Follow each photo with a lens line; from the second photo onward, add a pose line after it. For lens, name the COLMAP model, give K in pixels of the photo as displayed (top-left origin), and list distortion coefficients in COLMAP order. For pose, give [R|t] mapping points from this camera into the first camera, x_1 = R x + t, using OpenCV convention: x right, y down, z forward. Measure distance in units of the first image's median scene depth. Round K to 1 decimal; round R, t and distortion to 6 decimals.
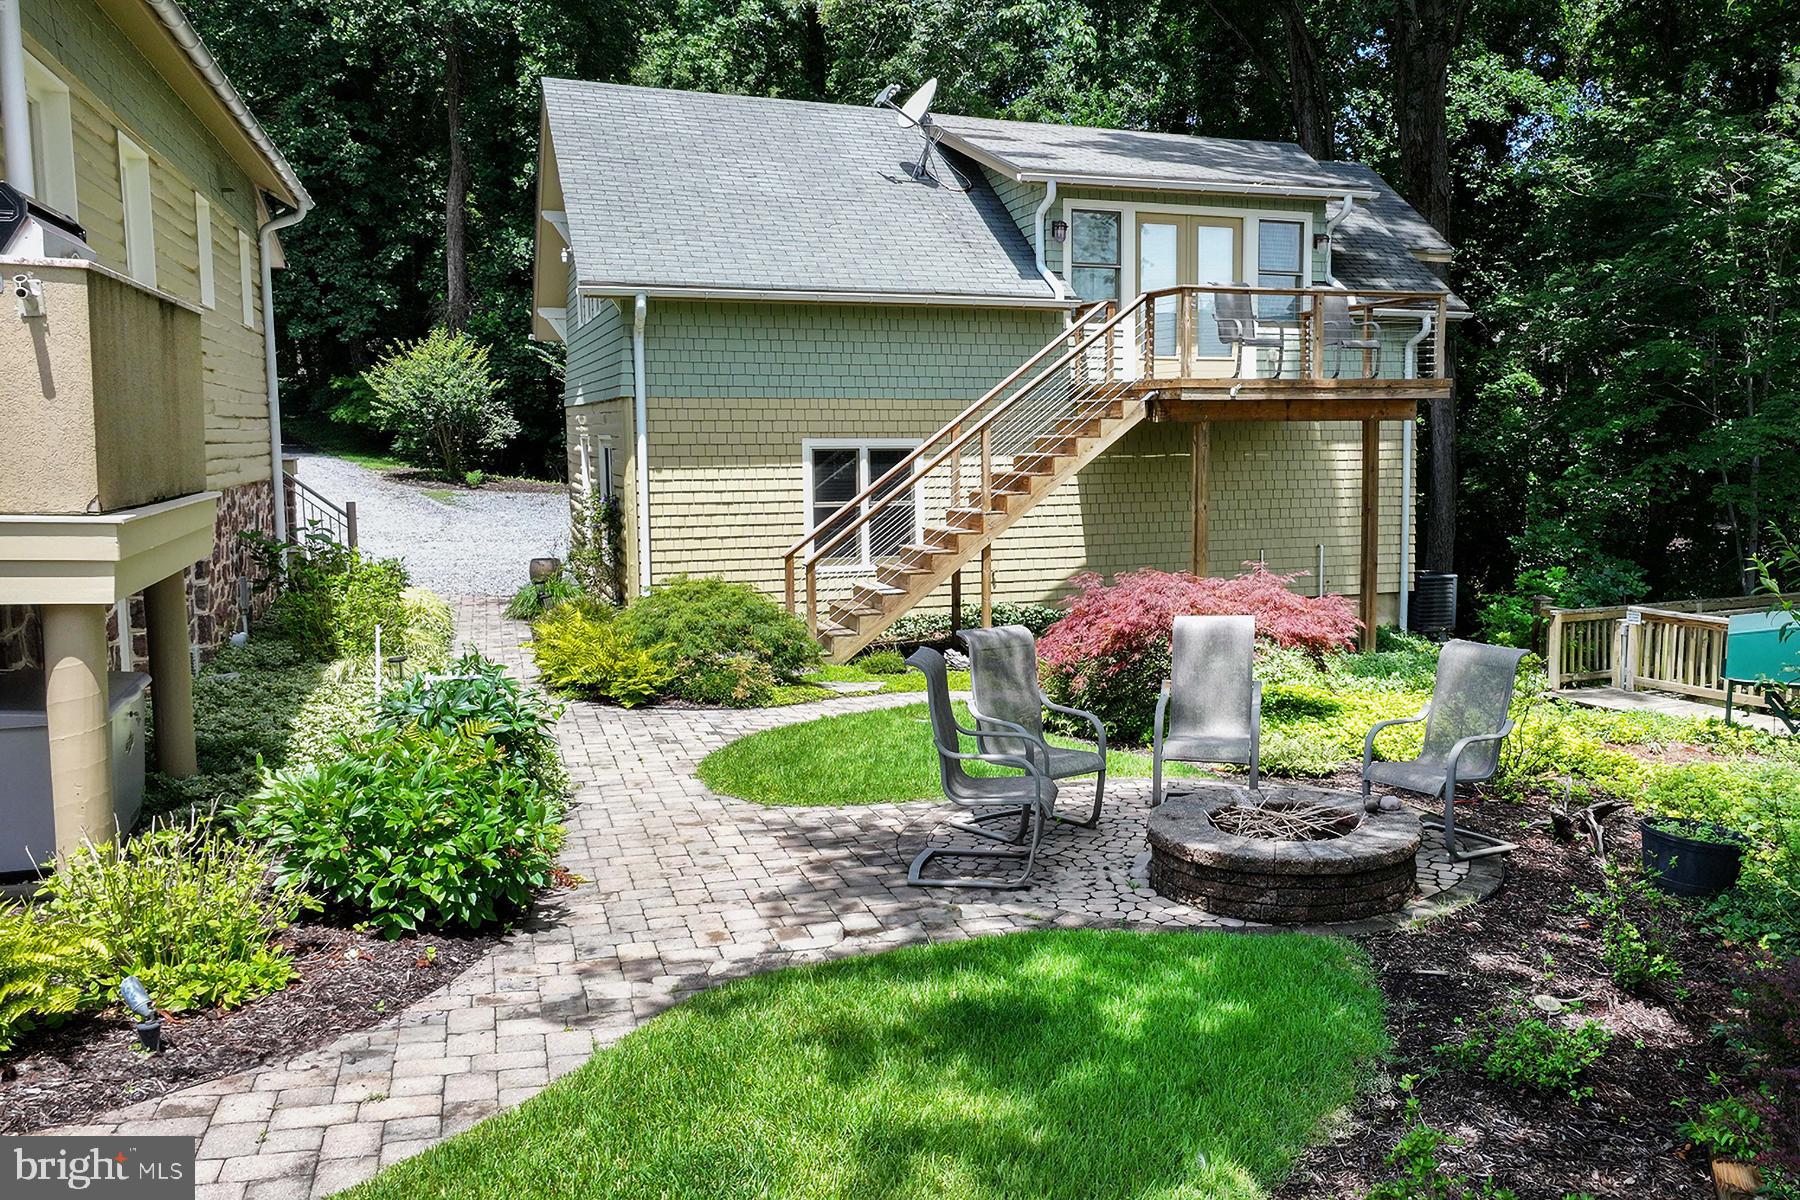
lens RADIAL K [[1536.6, 0, 1087.3], [0, 1536.6, 596.3], [0, 0, 1]] dist [-0.000814, 0.002244]
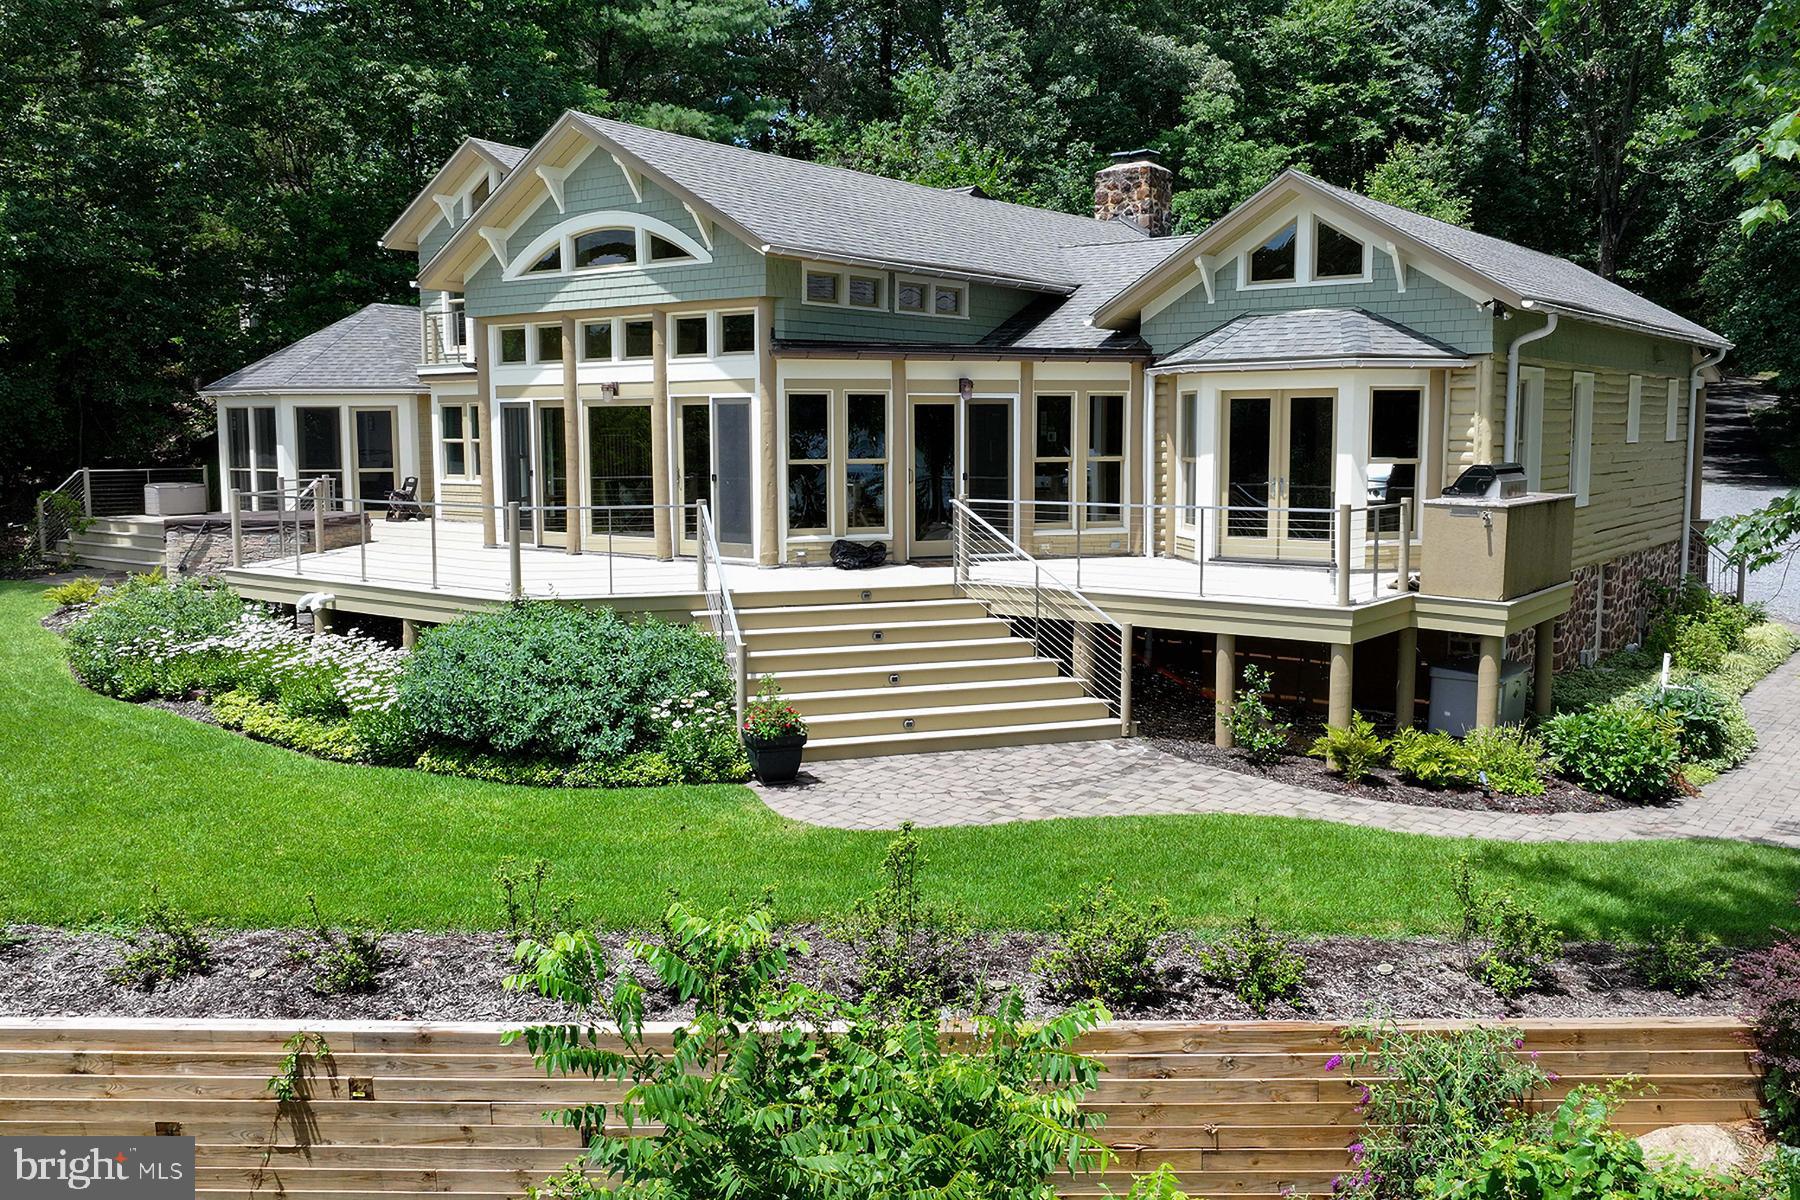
lens RADIAL K [[1496.8, 0, 893.6], [0, 1496.8, 592.8], [0, 0, 1]] dist [-0.002693, 0.009114]
pose [[0.508096, 0.095912, -0.855944, 0.670807], [-0.093650, 0.994041, 0.055795, -0.077243], [0.856194, 0.051810, 0.514050, -0.792506]]
